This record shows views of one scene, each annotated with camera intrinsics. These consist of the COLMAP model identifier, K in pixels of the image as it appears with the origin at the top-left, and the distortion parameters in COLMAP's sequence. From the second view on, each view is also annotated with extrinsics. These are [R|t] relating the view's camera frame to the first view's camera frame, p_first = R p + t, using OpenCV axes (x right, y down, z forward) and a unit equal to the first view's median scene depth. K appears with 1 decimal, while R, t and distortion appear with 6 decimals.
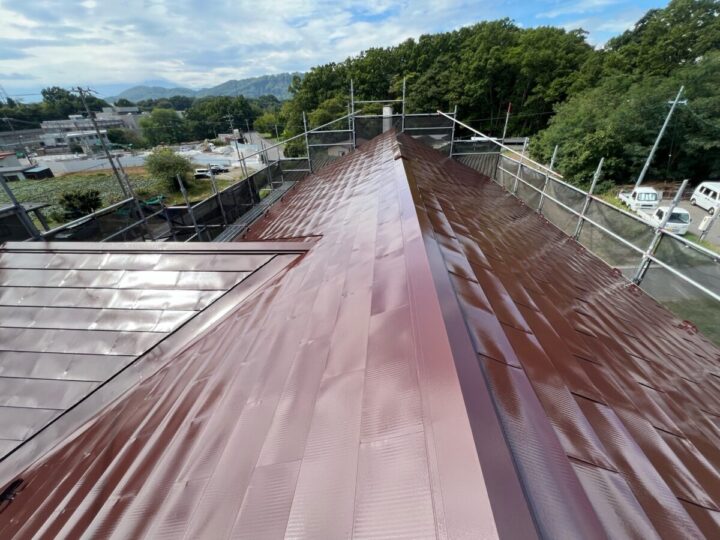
lens RADIAL K [[308.0, 0, 347.0], [0, 308.0, 270.6], [0, 0, 1]] dist [-0.001028, 0.014469]
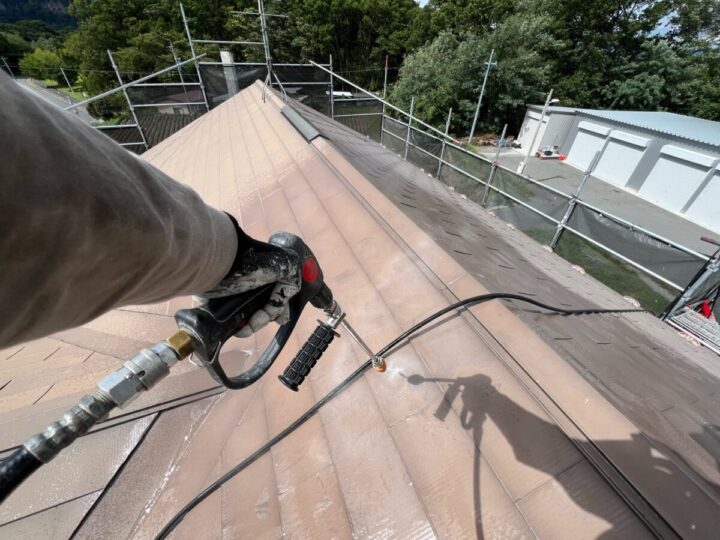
lens RADIAL K [[308.0, 0, 347.0], [0, 308.0, 270.6], [0, 0, 1]] dist [-0.001028, 0.014469]
pose [[0.900743, -0.215698, 0.377010, -0.027642], [0.167025, 0.973248, 0.157771, -0.053111], [-0.400955, -0.079140, 0.912673, 0.100143]]
